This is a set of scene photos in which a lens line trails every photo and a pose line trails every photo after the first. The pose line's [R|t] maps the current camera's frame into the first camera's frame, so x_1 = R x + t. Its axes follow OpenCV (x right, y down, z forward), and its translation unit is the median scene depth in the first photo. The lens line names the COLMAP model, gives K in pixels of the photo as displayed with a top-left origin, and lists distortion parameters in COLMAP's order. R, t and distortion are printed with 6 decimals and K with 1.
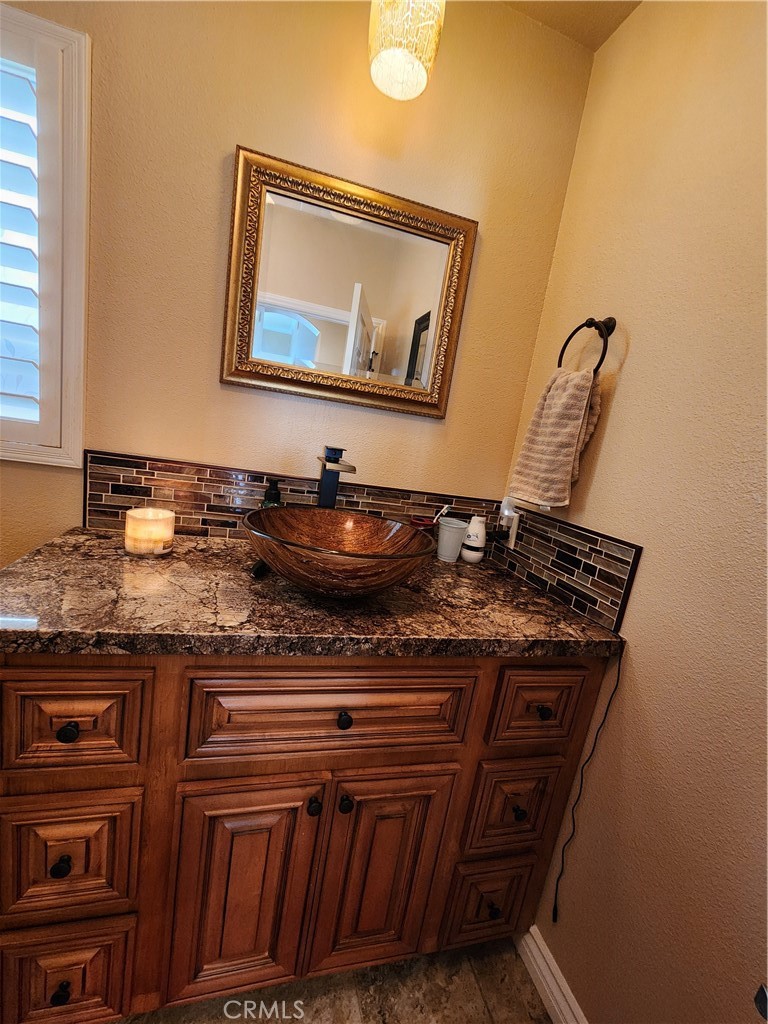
lens RADIAL K [[419.0, 0, 374.7], [0, 419.0, 515.7], [0, 0, 1]] dist [-0.000101, -0.000741]
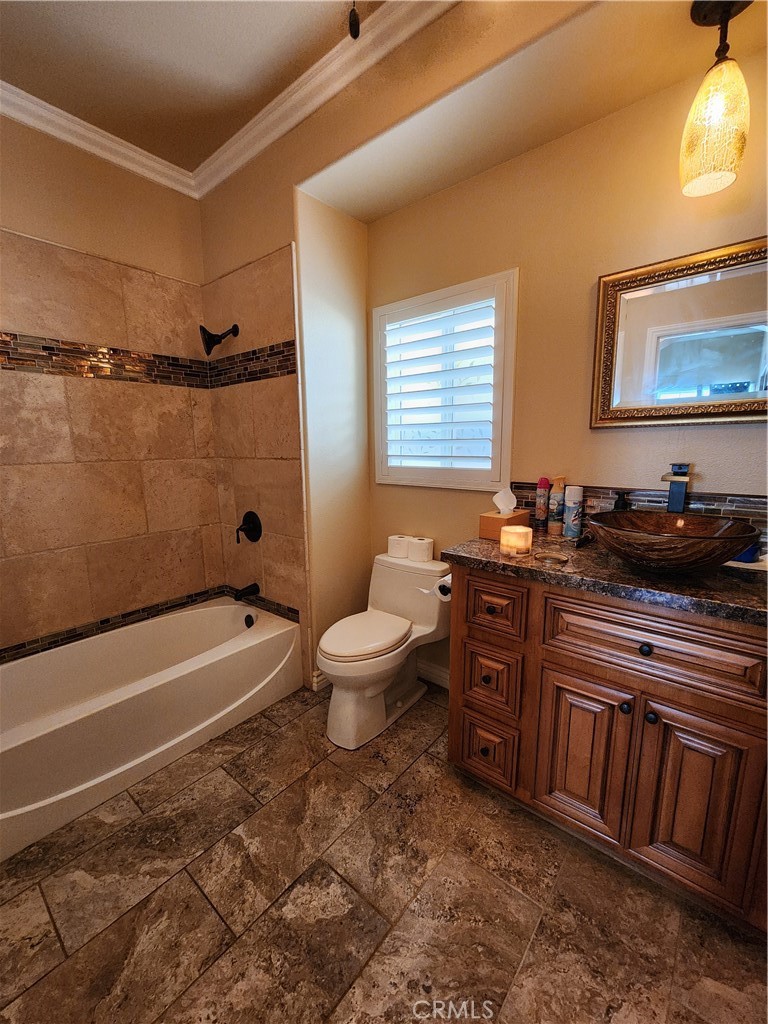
lens RADIAL K [[419.0, 0, 374.7], [0, 419.0, 515.7], [0, 0, 1]] dist [-0.000101, -0.000741]
pose [[0.561532, -0.016692, -0.827287, 0.562251], [-0.053811, 0.996944, -0.056639, 0.146806], [0.825704, 0.076322, 0.558917, -0.571128]]
